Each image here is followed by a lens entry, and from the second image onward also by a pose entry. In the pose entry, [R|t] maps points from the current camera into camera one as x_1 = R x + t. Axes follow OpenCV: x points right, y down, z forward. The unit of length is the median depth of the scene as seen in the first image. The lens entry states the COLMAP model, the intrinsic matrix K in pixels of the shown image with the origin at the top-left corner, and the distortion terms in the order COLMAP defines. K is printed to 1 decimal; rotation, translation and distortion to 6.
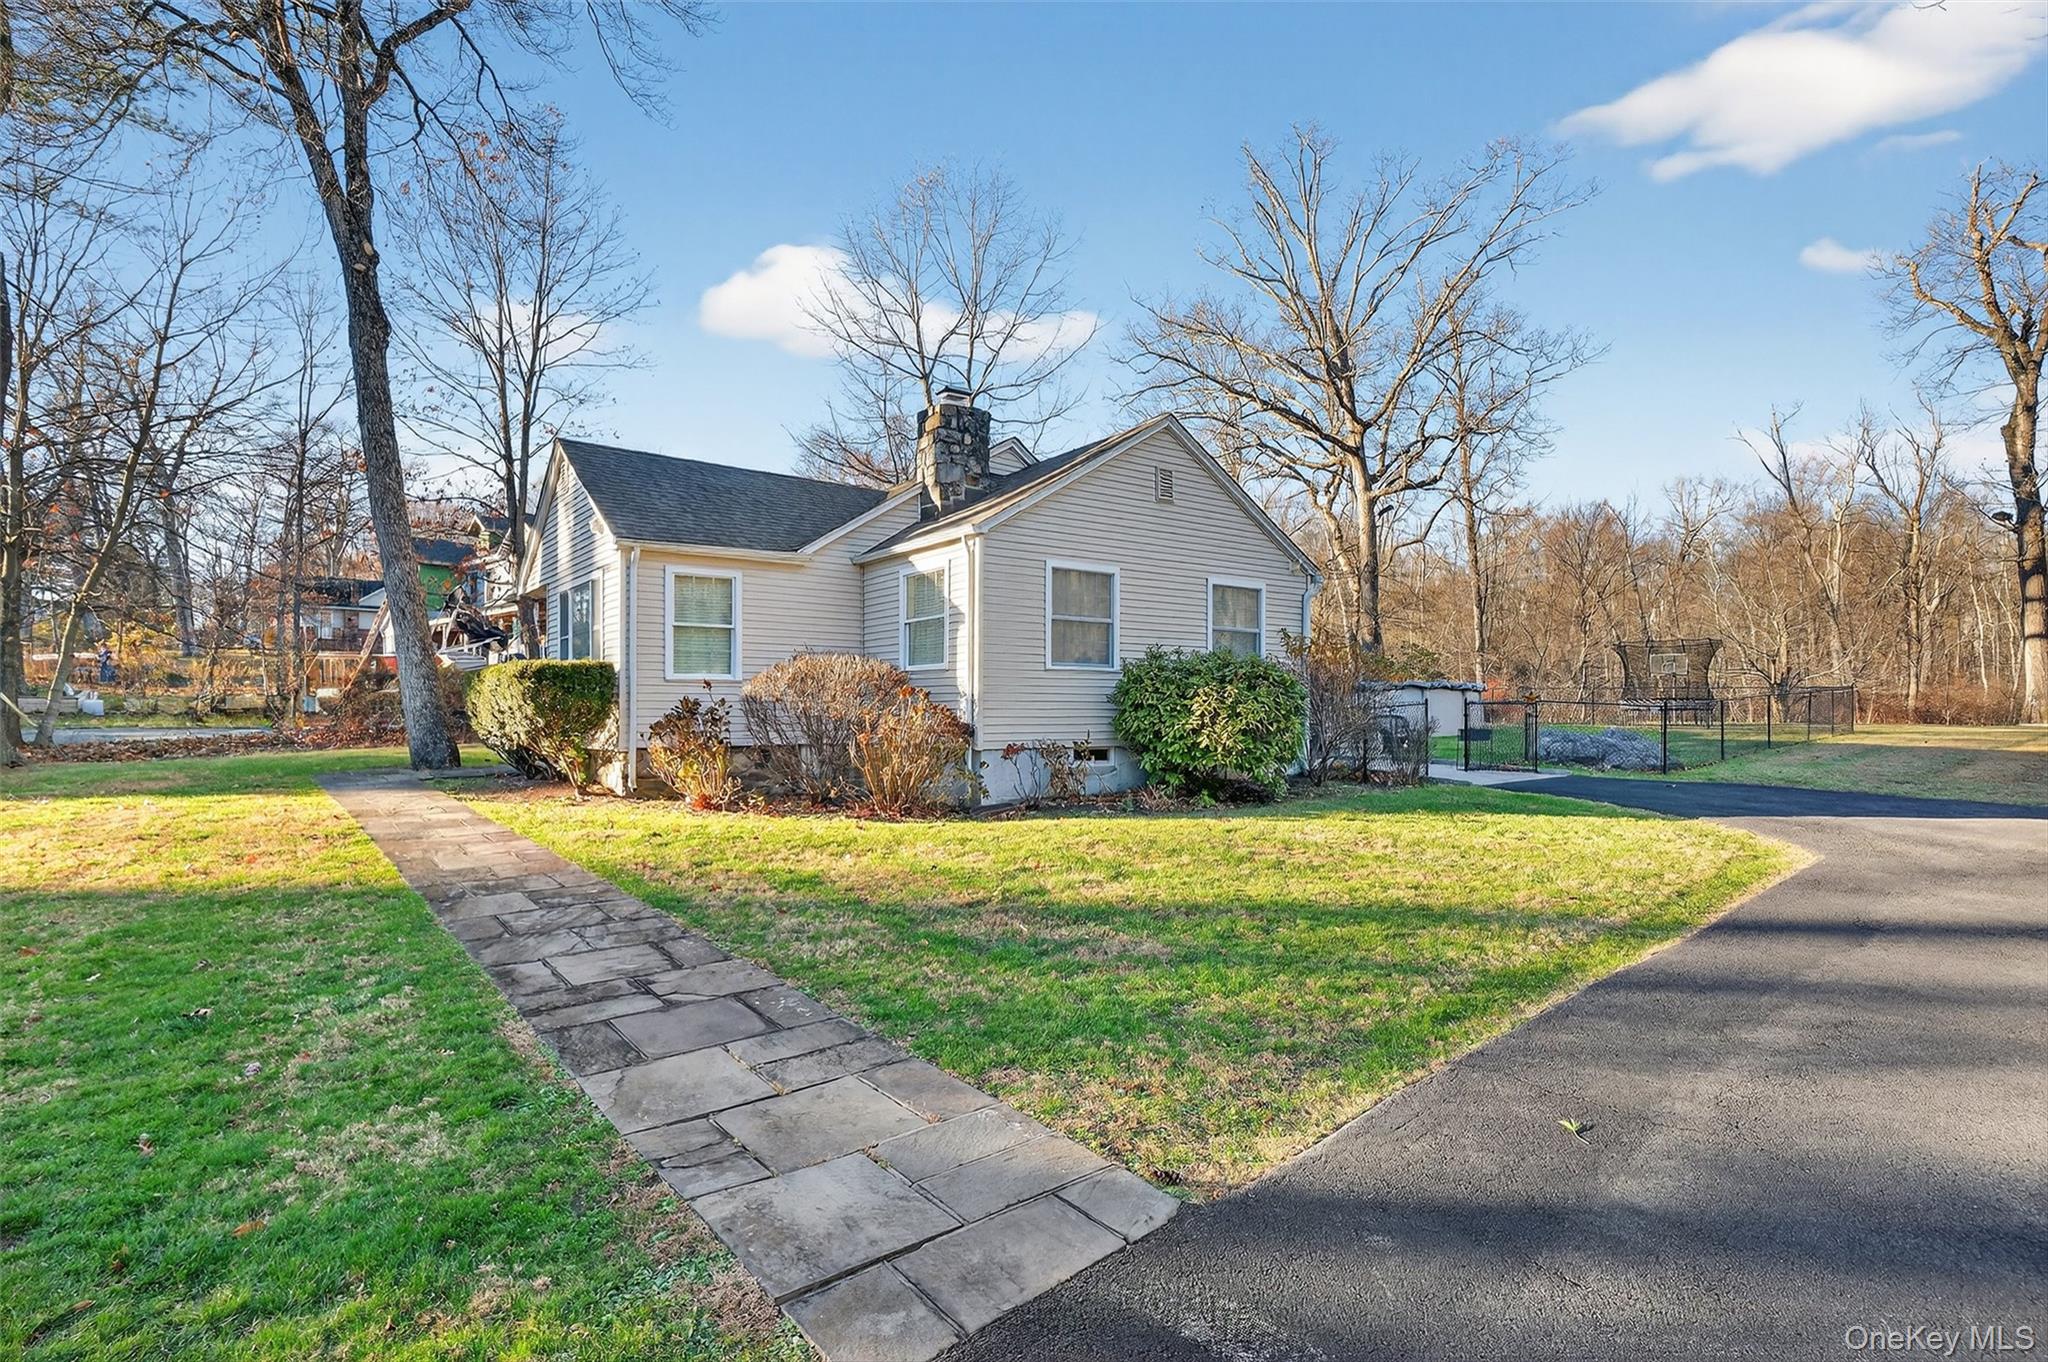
lens RADIAL K [[1020.7, 0, 1032.6], [0, 1020.7, 680.7], [0, 0, 1]] dist [0.010305, 0.000095]
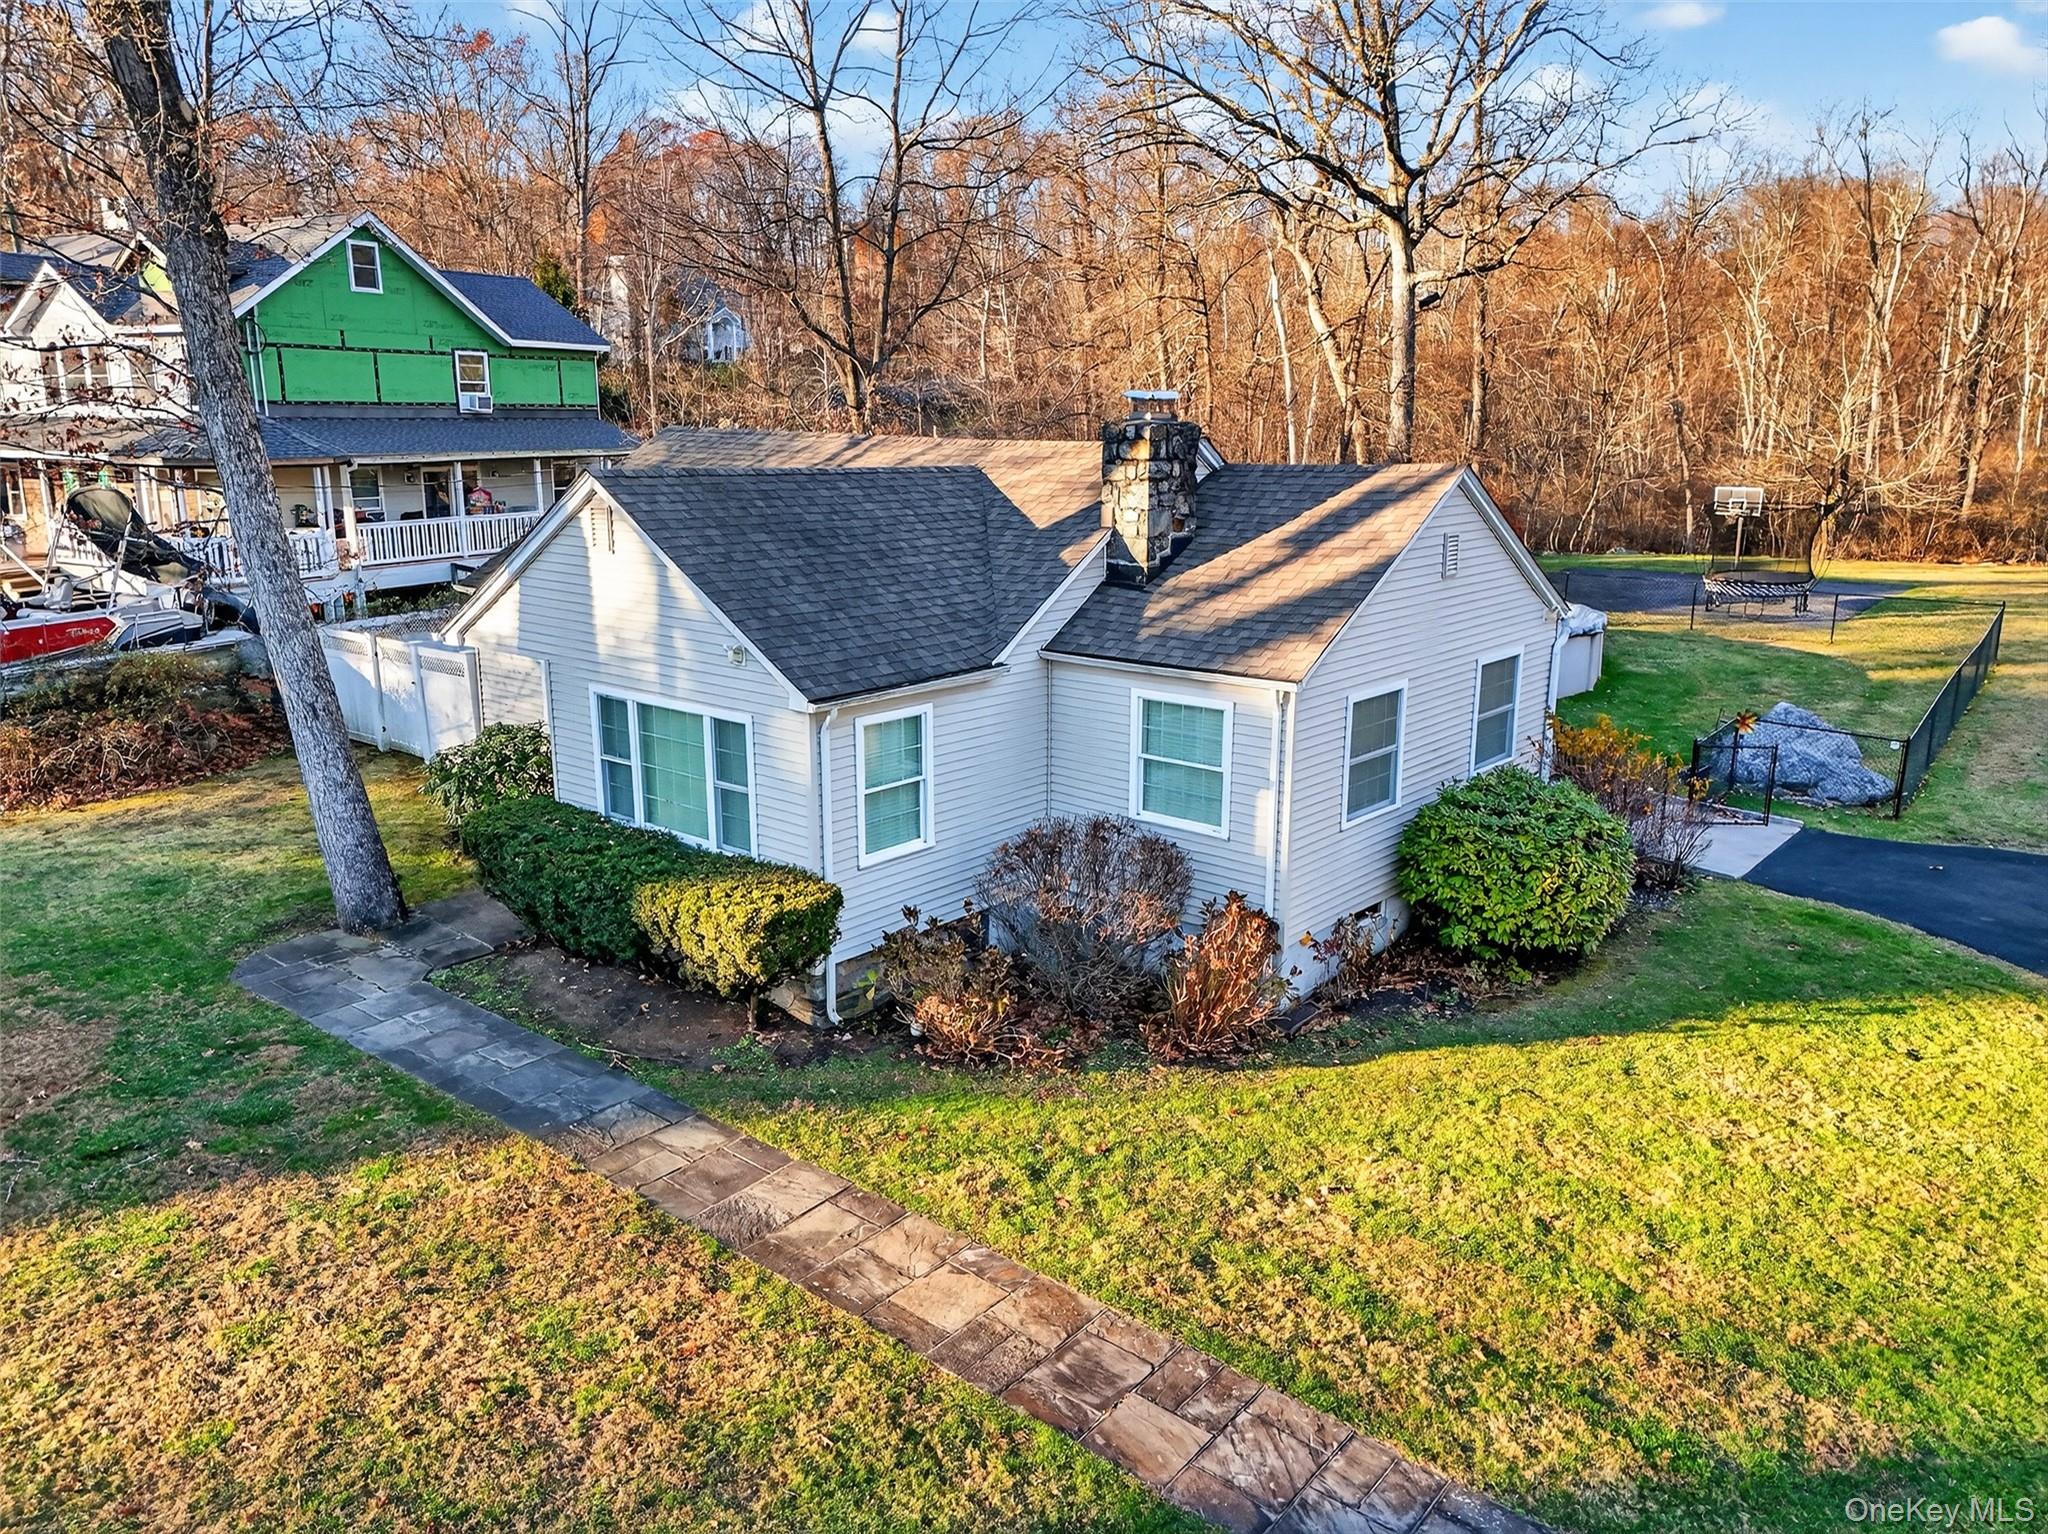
lens RADIAL K [[1506.3, 0, 1029.2], [0, 1506.3, 769.1], [0, 0, 1]] dist [0.069204, -0.050406]
pose [[0.974320, -0.053068, 0.218823, -0.413302], [-0.007540, 0.963596, 0.267258, -0.318576], [-0.225040, -0.262044, 0.938451, -0.039127]]
